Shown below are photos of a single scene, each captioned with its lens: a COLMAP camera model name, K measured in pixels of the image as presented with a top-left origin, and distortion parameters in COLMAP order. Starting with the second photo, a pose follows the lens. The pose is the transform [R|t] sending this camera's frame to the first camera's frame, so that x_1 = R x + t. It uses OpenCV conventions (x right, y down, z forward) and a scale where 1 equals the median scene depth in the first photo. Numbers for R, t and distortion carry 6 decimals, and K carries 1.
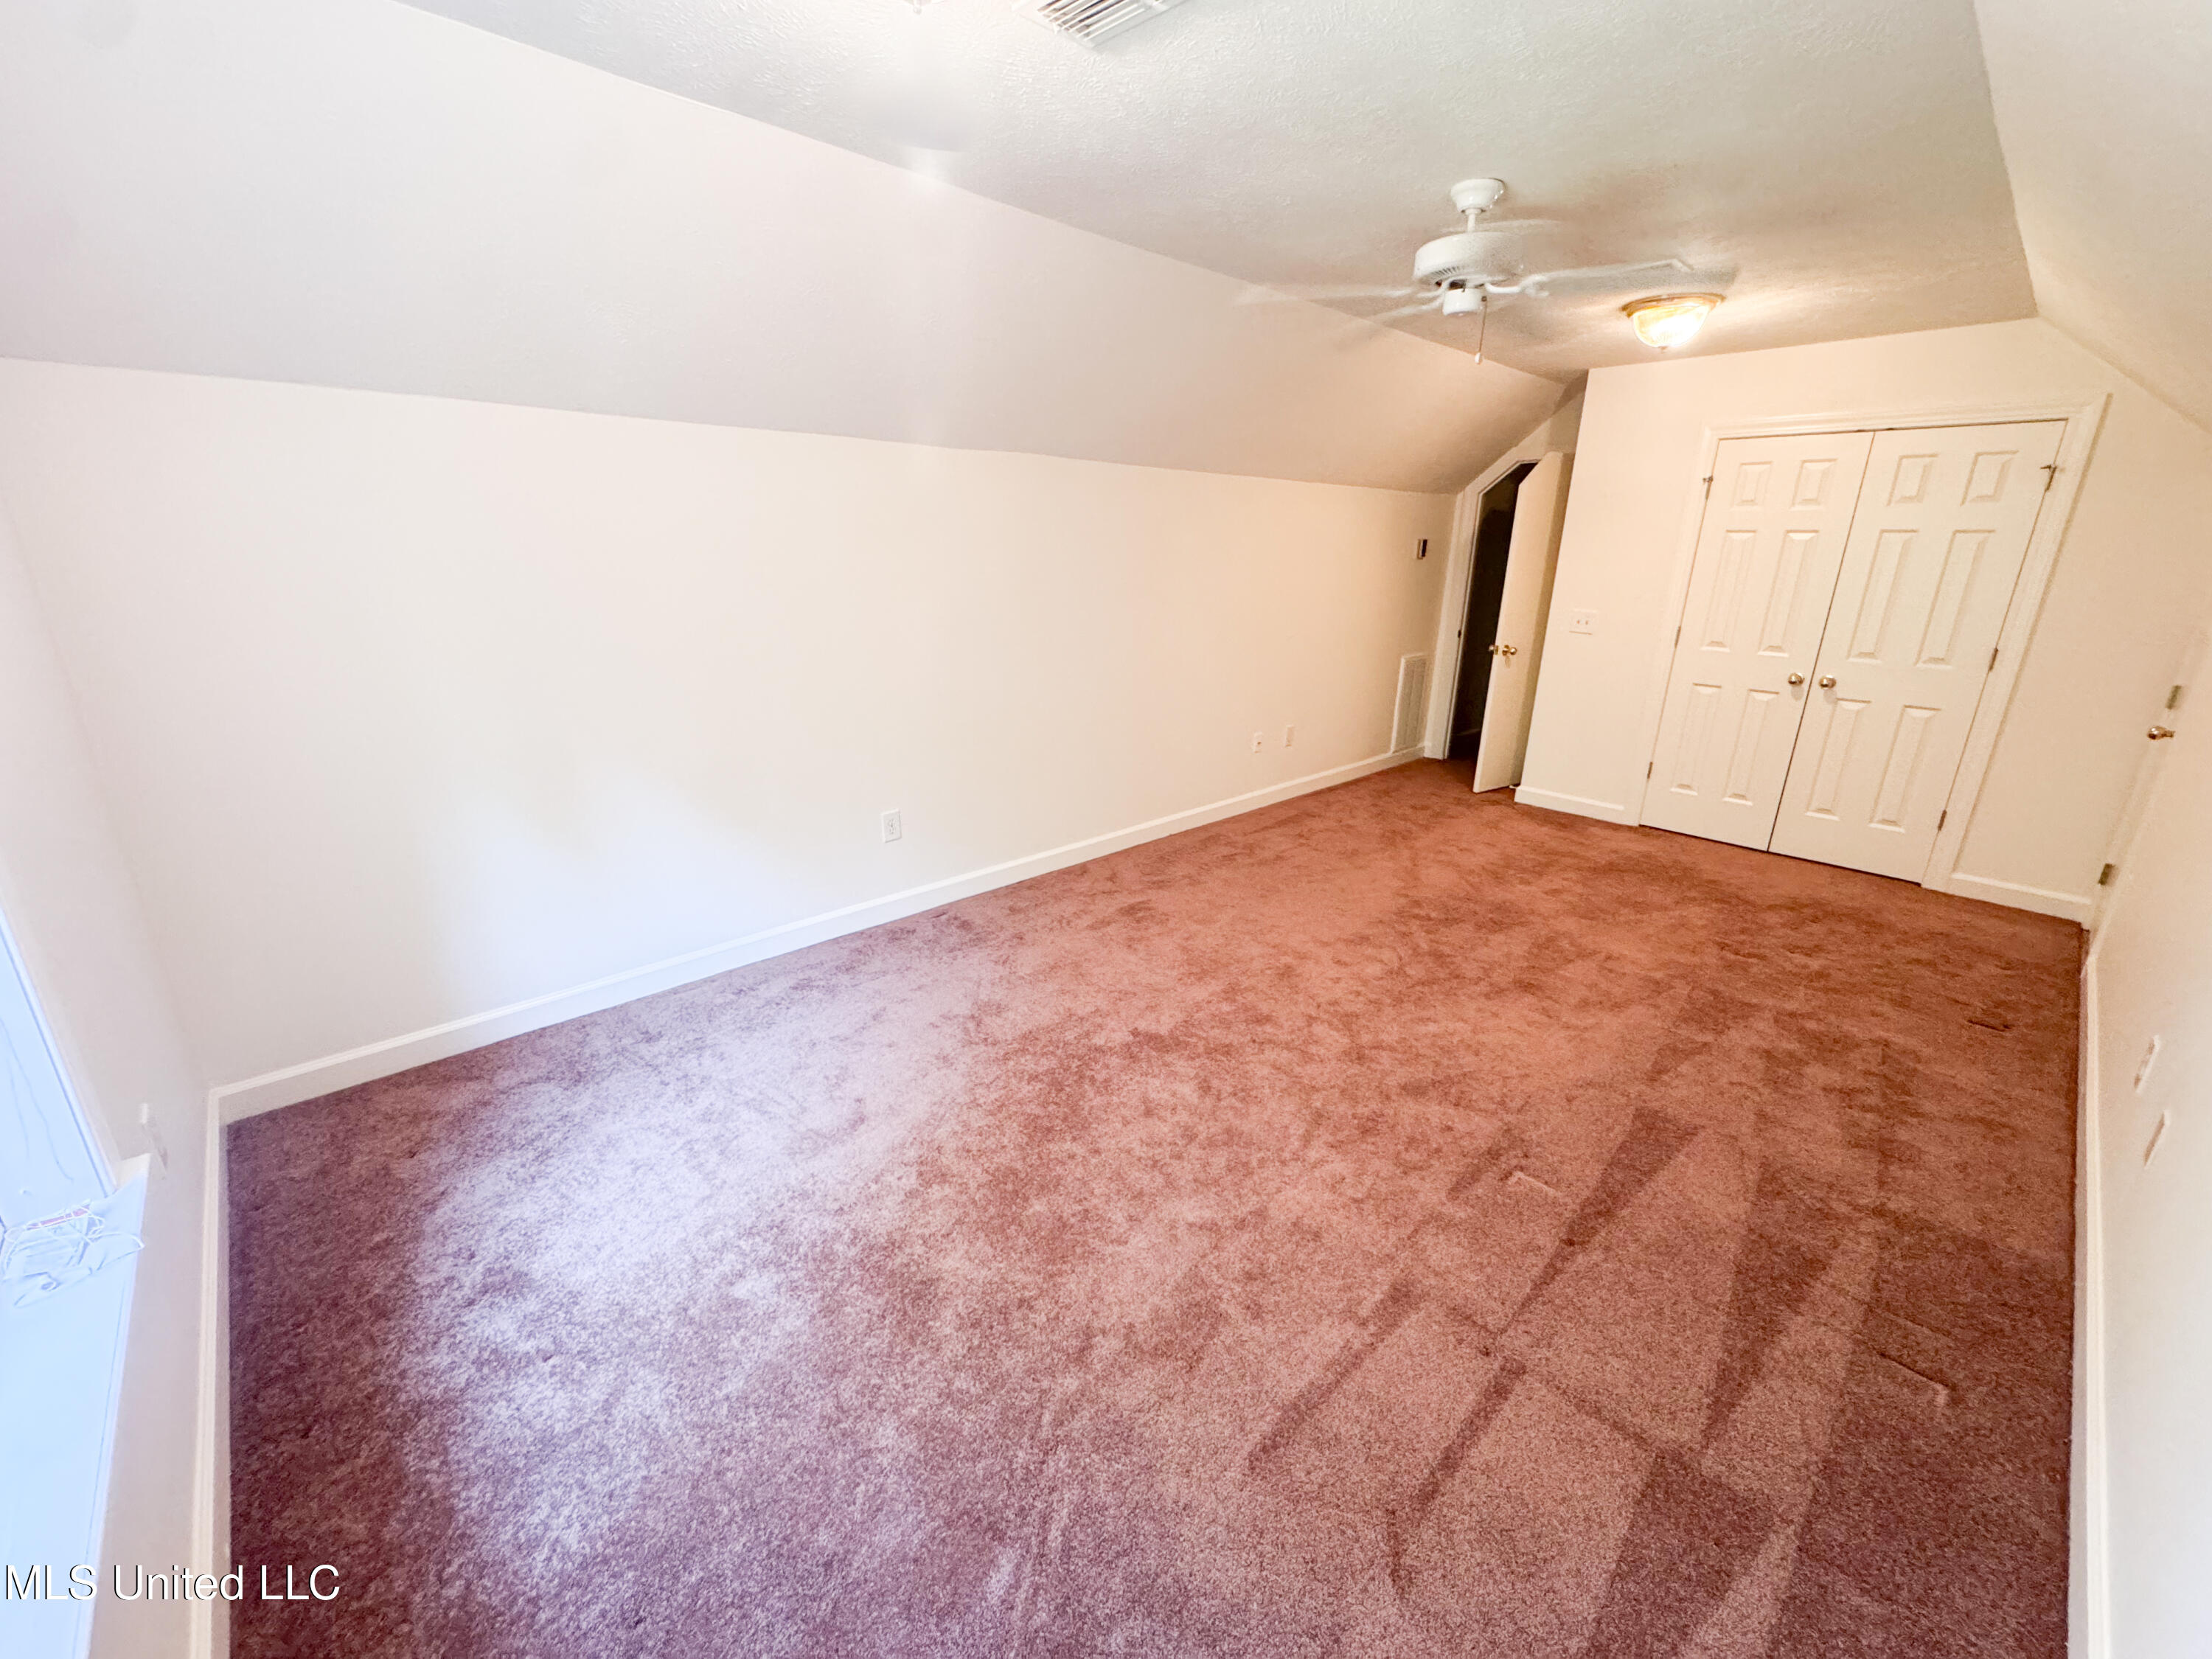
lens RADIAL K [[887.3, 0, 1105.8], [0, 887.3, 831.5], [0, 0, 1]] dist [-0.002337, -0.000041]
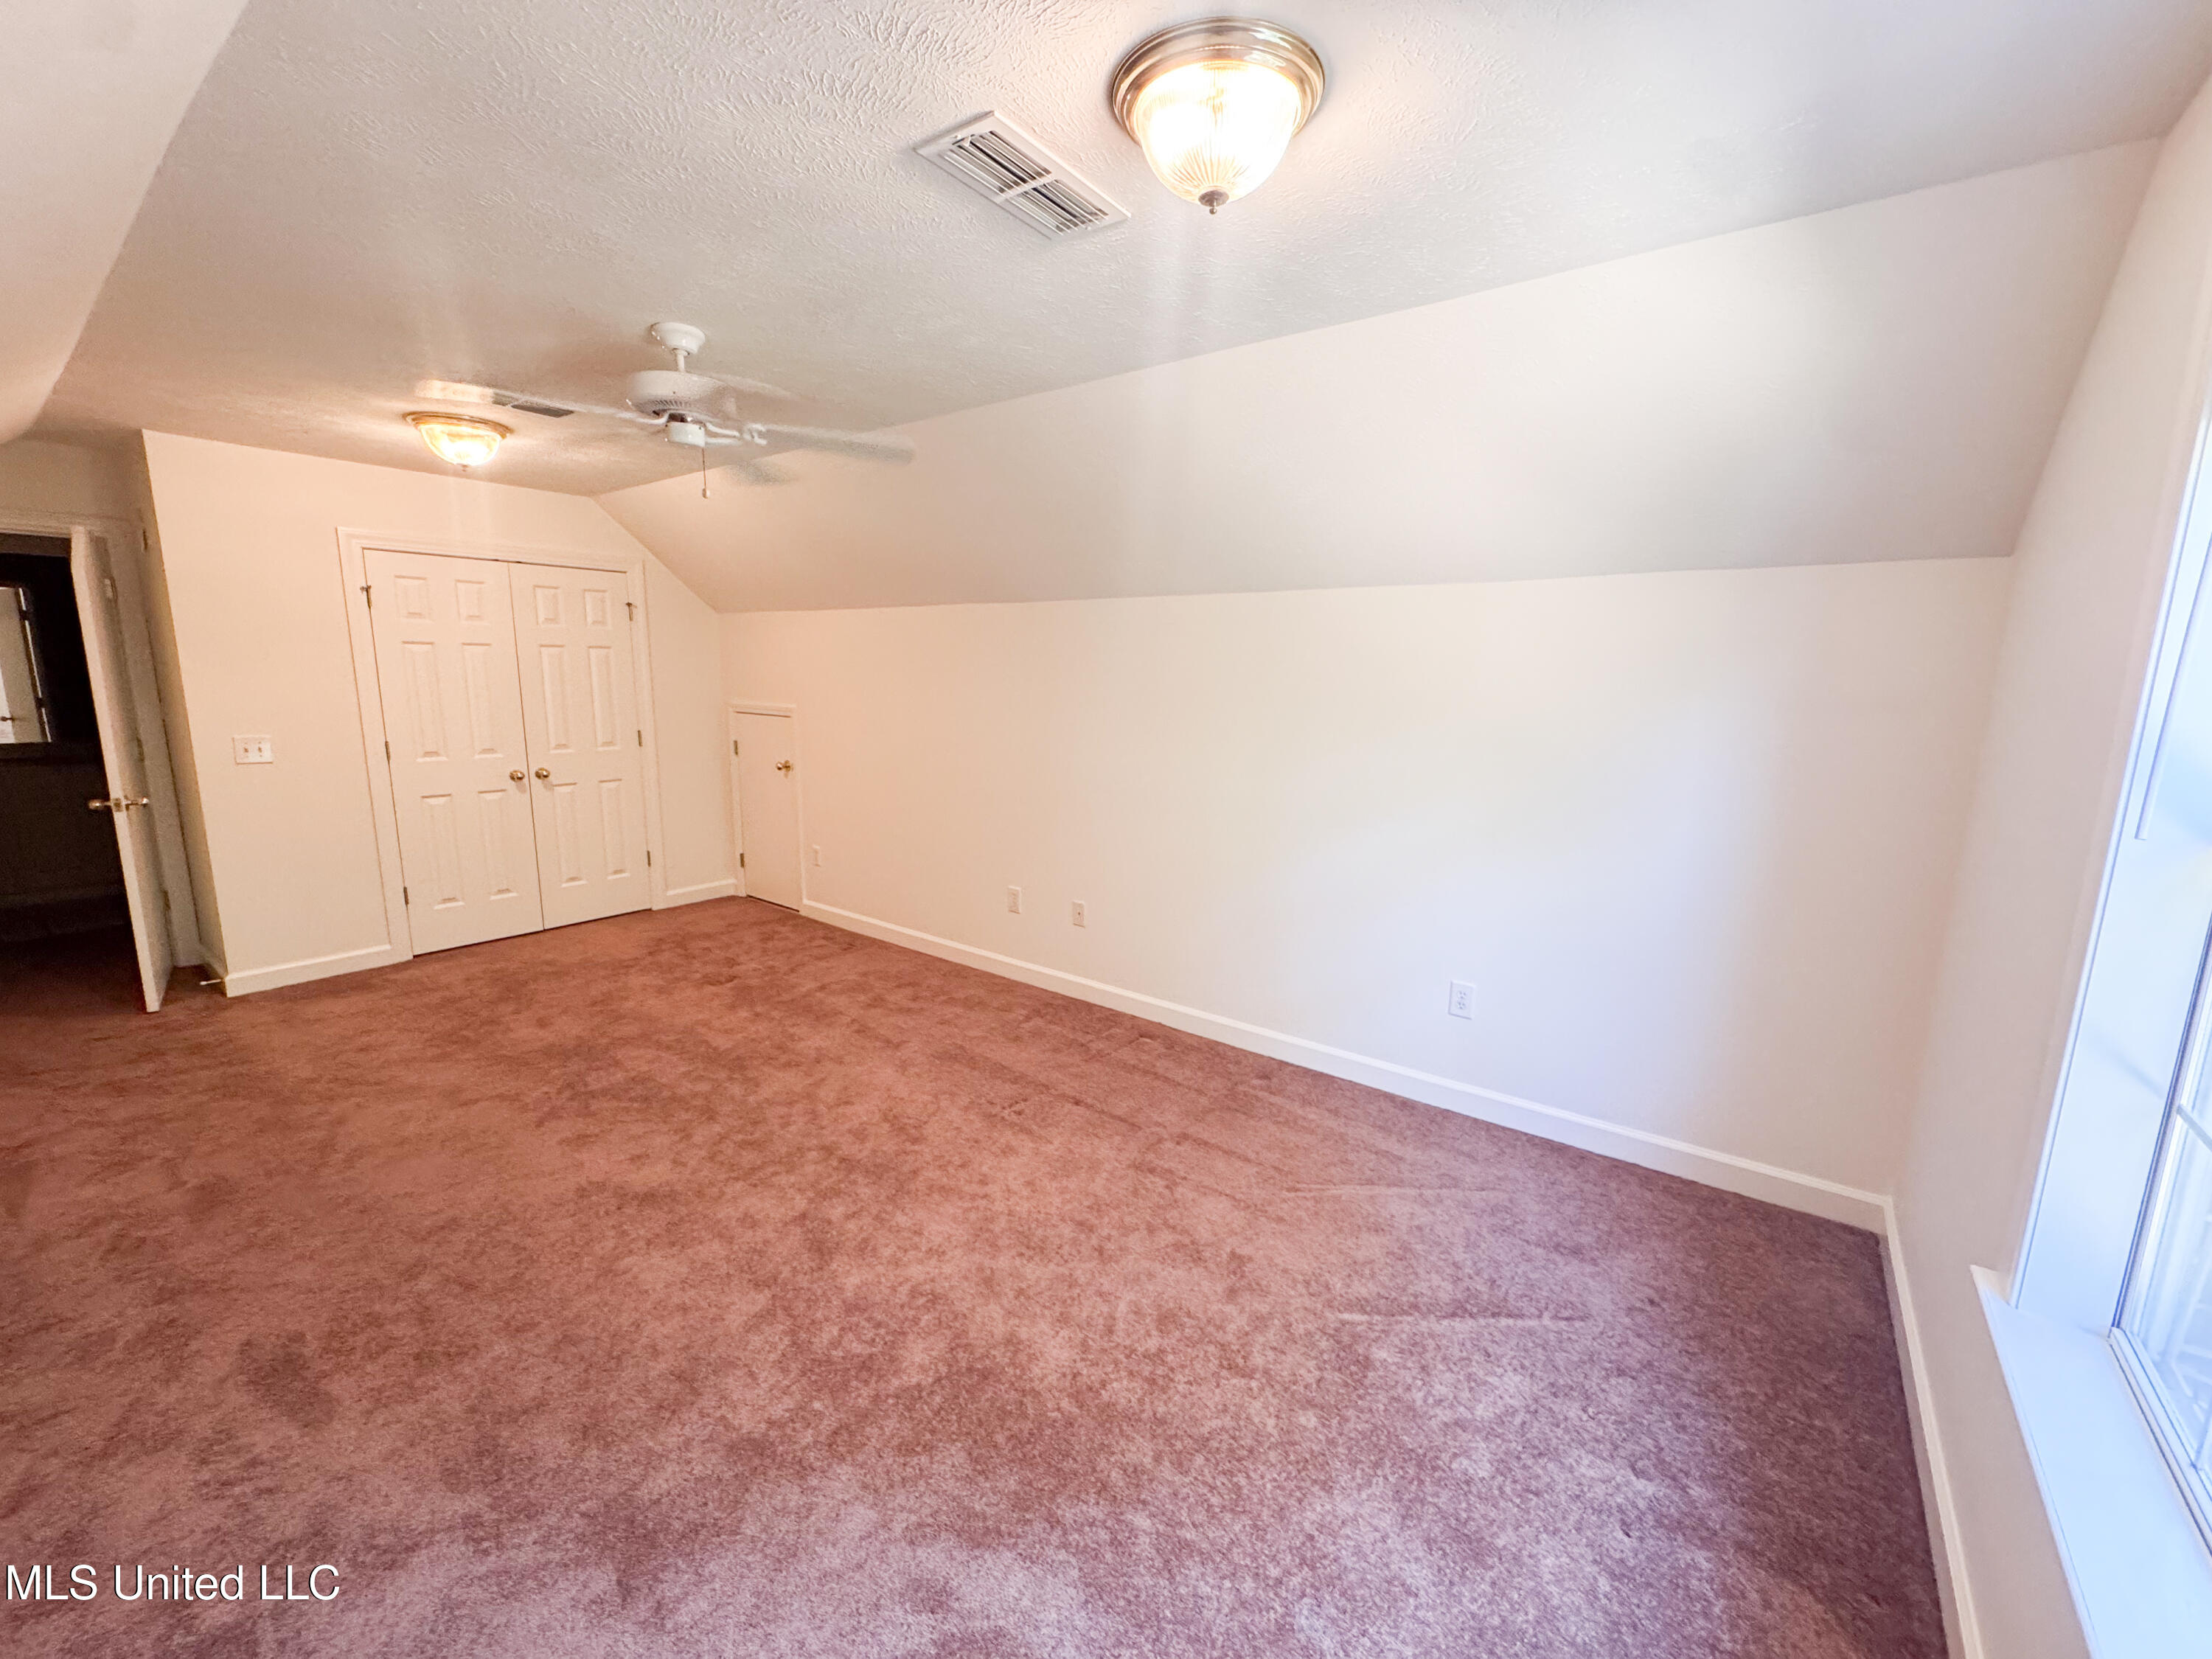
lens RADIAL K [[887.3, 0, 1107.5], [0, 887.3, 826.9], [0, 0, 1]] dist [-0.002337, -0.000041]
pose [[-0.168173, -0.189401, 0.967391, -0.456735], [0.289460, 0.928616, 0.232130, -0.168542], [-0.942301, 0.319059, -0.101344, 0.478413]]
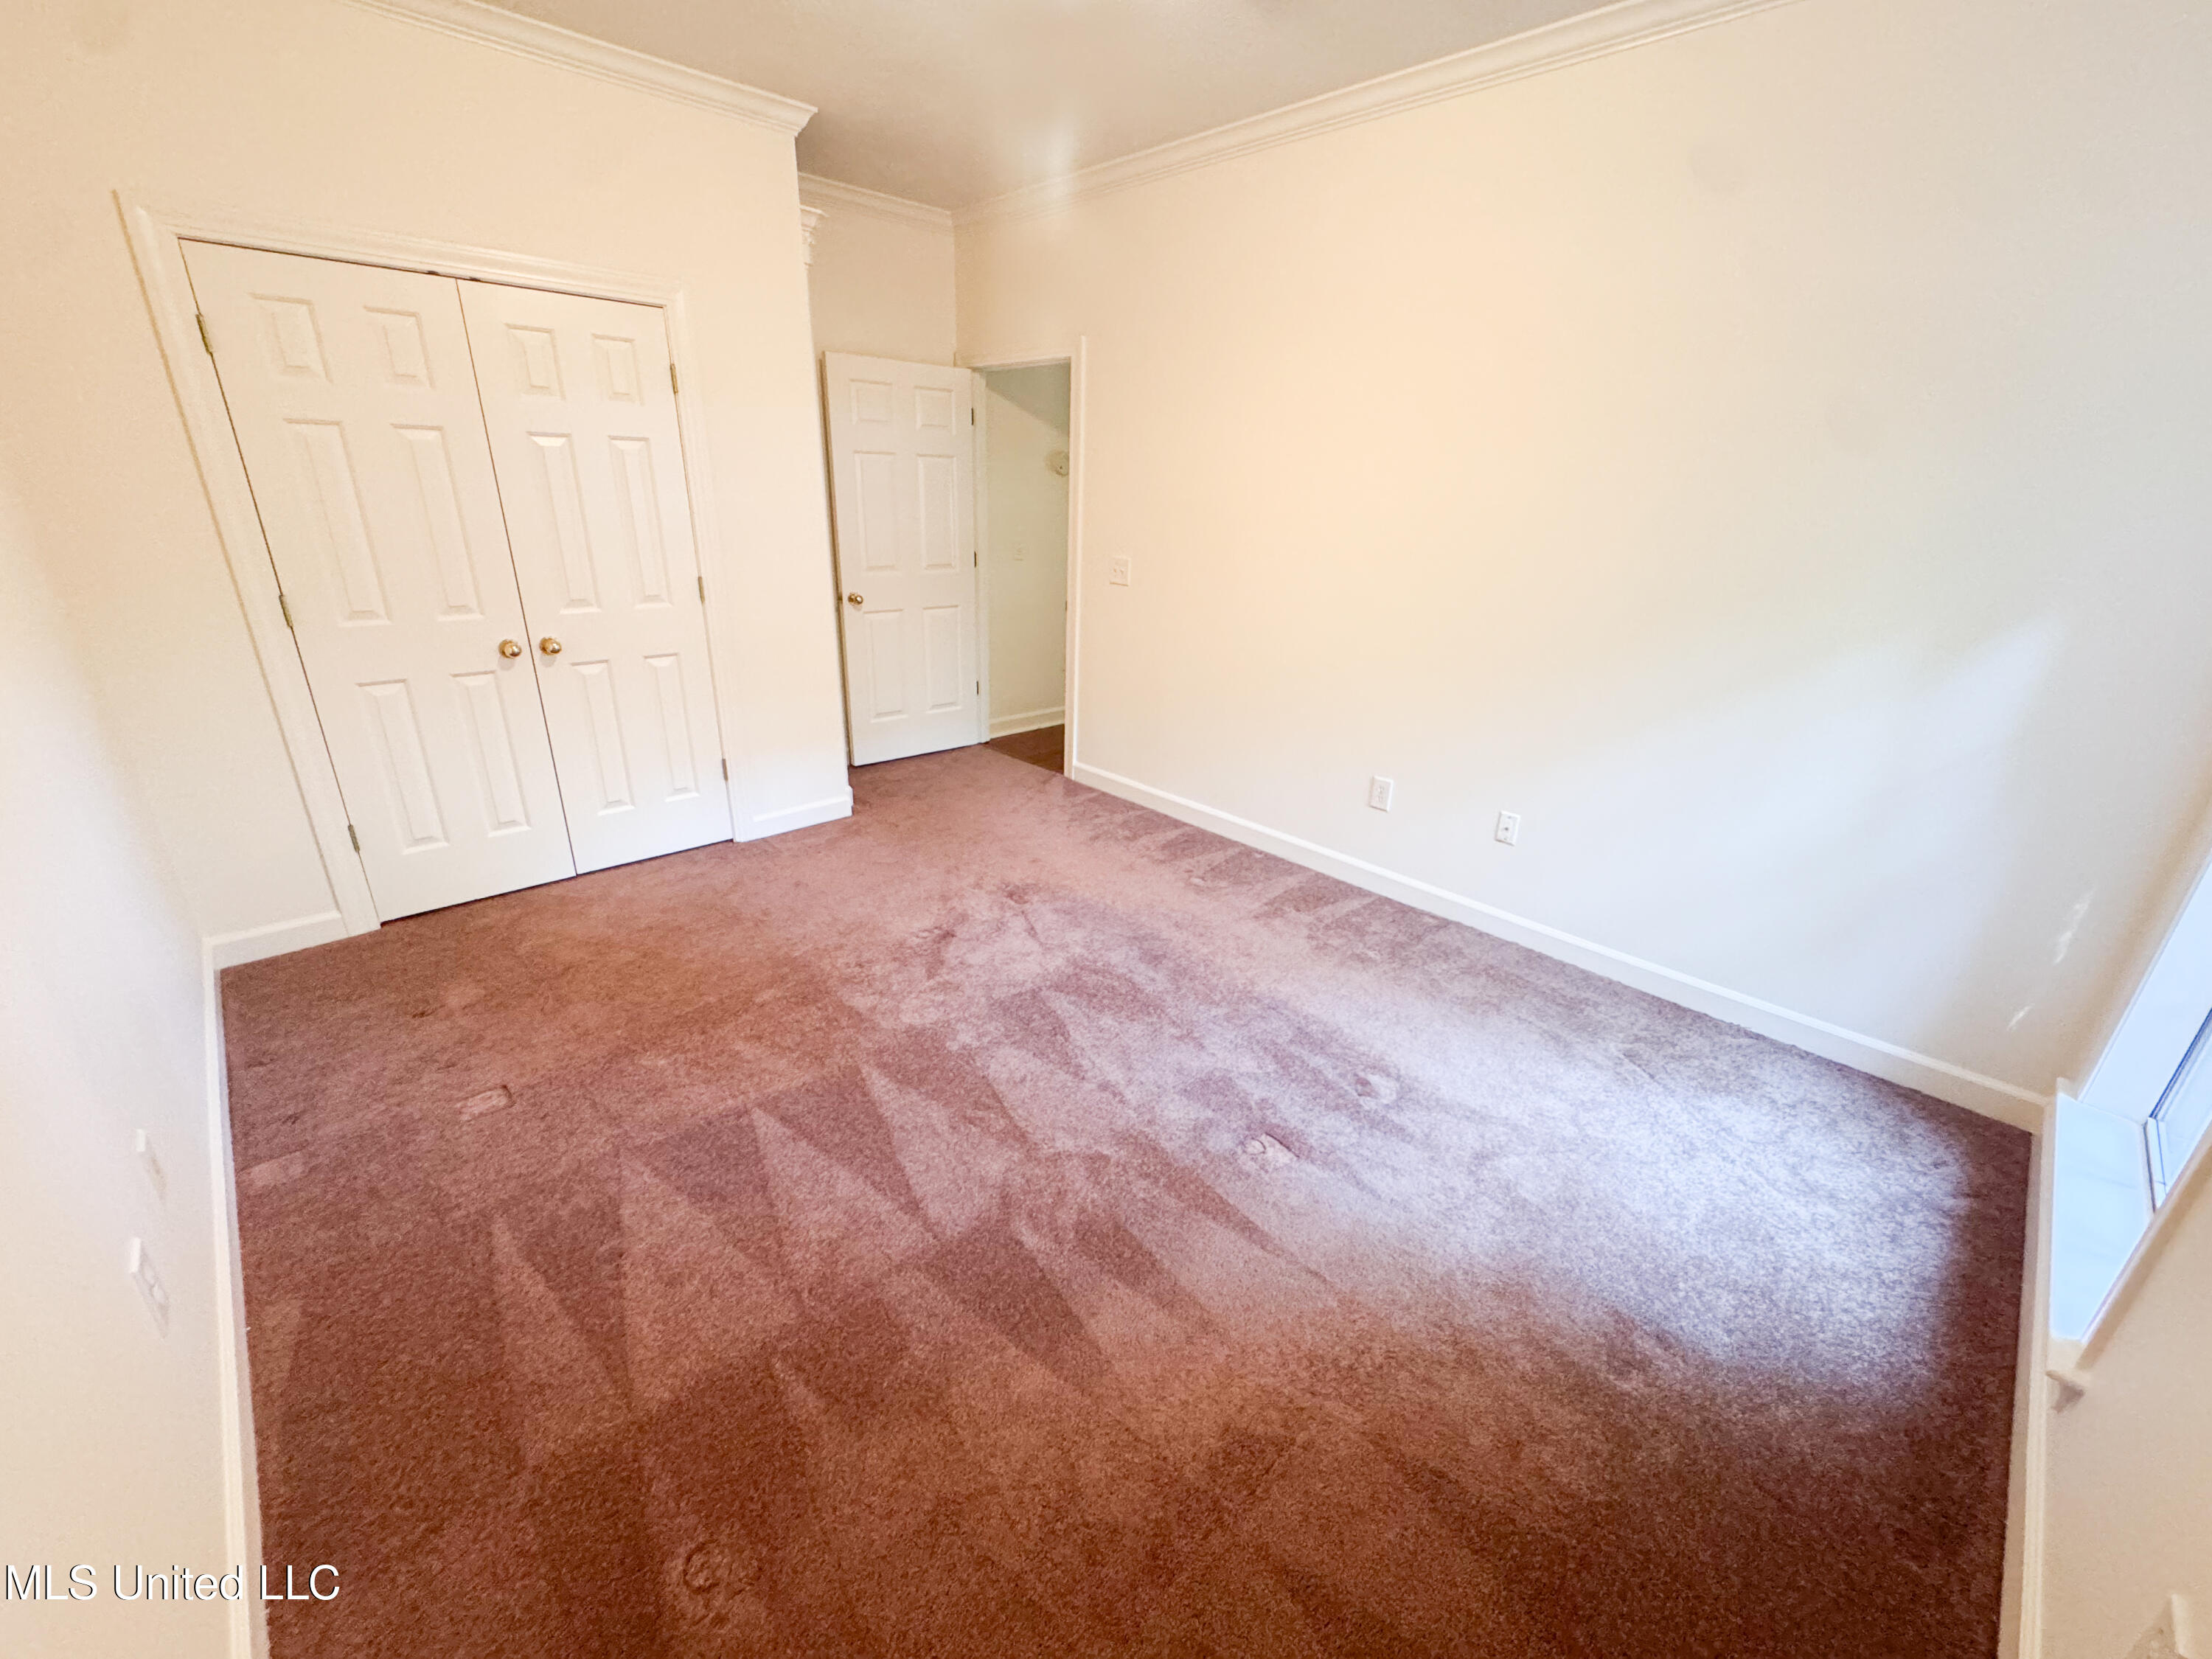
lens RADIAL K [[887.3, 0, 1100.2], [0, 887.3, 814.1], [0, 0, 1]] dist [-0.002337, -0.000041]
pose [[-0.002827, -0.287361, 0.957818, 0.055409], [0.347839, 0.897727, 0.270359, -0.084141], [-0.937550, 0.333931, 0.097418, 0.569165]]
